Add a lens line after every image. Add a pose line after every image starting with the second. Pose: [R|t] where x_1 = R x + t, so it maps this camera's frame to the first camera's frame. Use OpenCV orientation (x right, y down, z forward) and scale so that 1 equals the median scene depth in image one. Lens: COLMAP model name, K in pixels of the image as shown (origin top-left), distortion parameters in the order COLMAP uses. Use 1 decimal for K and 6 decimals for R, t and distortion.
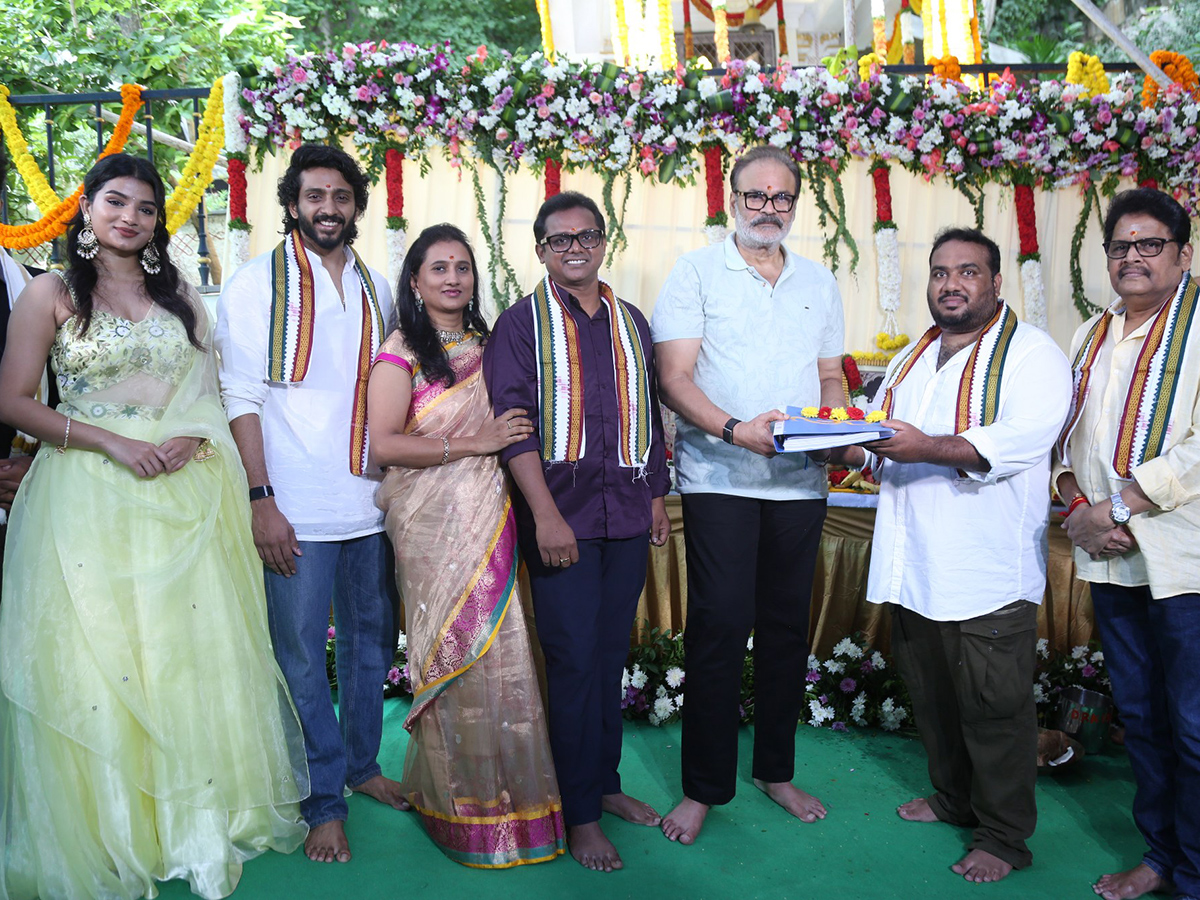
lens RADIAL K [[896.1, 0, 635.2], [0, 896.1, 450.5], [0, 0, 1]] dist [-0.101584, 0.043376]
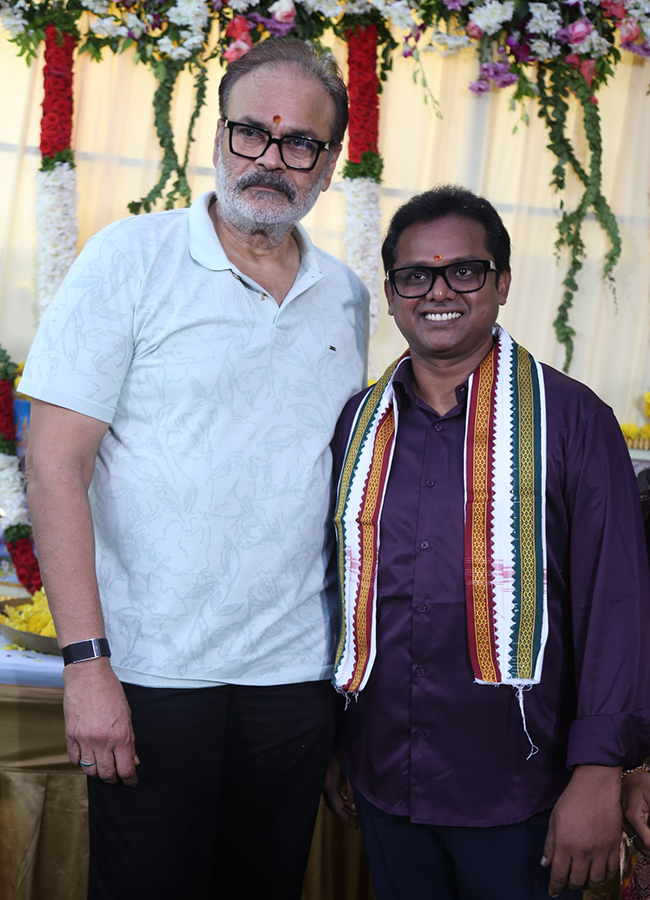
lens RADIAL K [[1343.6, 0, 324.0], [0, 1343.6, 502.2], [0, 0, 1]] dist [0.145526, 0.103971]
pose [[0.997629, 0.044864, 0.052188, 0.033694], [-0.044193, 0.998926, -0.013937, -0.043415], [-0.052757, 0.011598, 0.998540, 0.179083]]
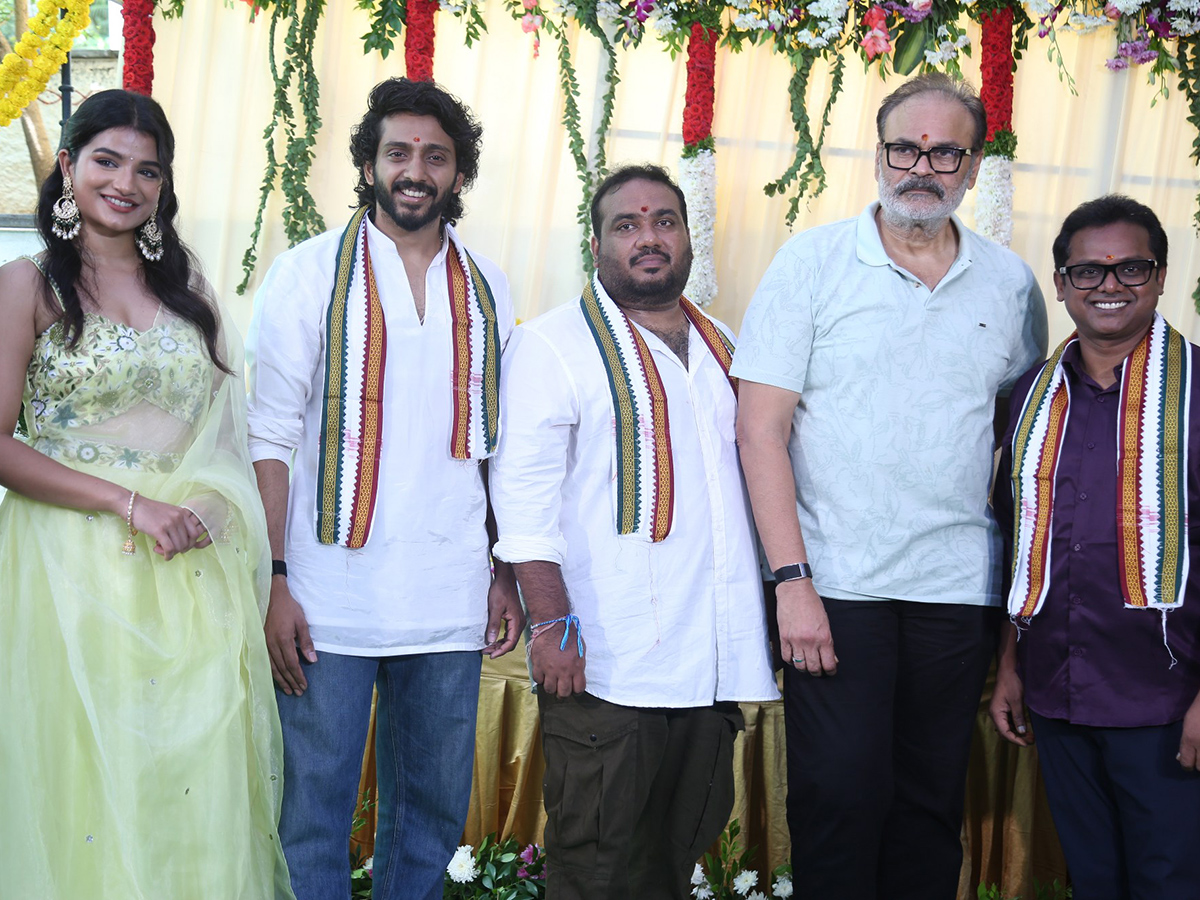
lens RADIAL K [[1827.1, 0, 600.0], [0, 1827.1, 450.0], [0, 0, 1]] dist [0.161760, 0.054803]
pose [[0.994540, 0.055942, -0.088094, -0.040695], [-0.059294, 0.997595, -0.035898, -0.015632], [0.085874, 0.040926, 0.995465, -0.151512]]
